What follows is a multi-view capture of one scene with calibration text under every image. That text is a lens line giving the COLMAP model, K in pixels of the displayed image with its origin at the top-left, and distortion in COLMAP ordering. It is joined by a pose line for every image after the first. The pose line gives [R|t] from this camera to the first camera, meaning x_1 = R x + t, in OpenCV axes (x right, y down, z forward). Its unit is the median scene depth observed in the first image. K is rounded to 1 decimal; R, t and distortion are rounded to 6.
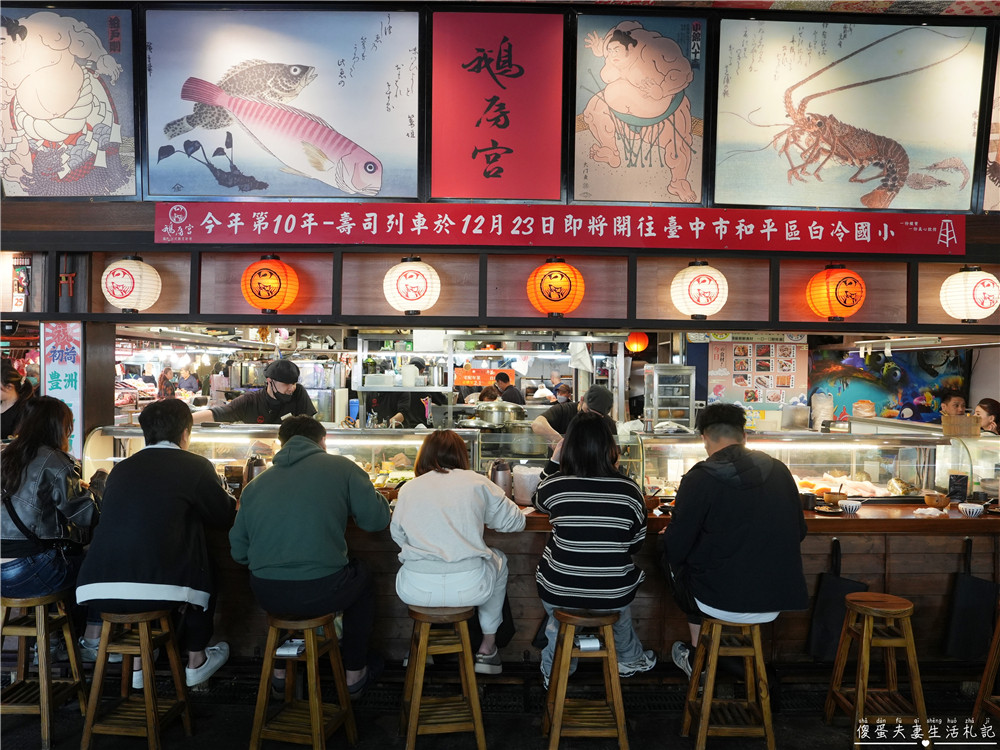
lens RADIAL K [[760.6, 0, 500.7], [0, 760.6, 376.3], [0, 0, 1]] dist [-0.069701, 0.046513]
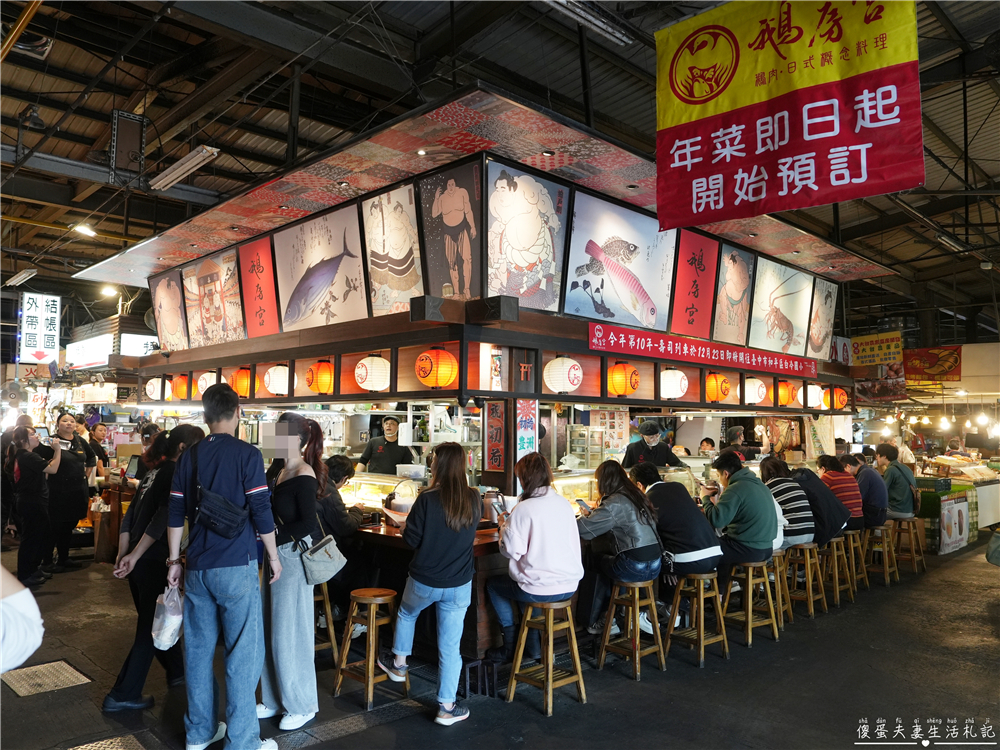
lens RADIAL K [[760.6, 0, 500.9], [0, 760.6, 377.7], [0, 0, 1]] dist [-0.069701, 0.046513]
pose [[0.720481, 0.042525, 0.692169, -1.579855], [0.002055, 0.997983, -0.063453, -0.024162], [-0.693471, 0.047140, 0.718940, 0.034701]]
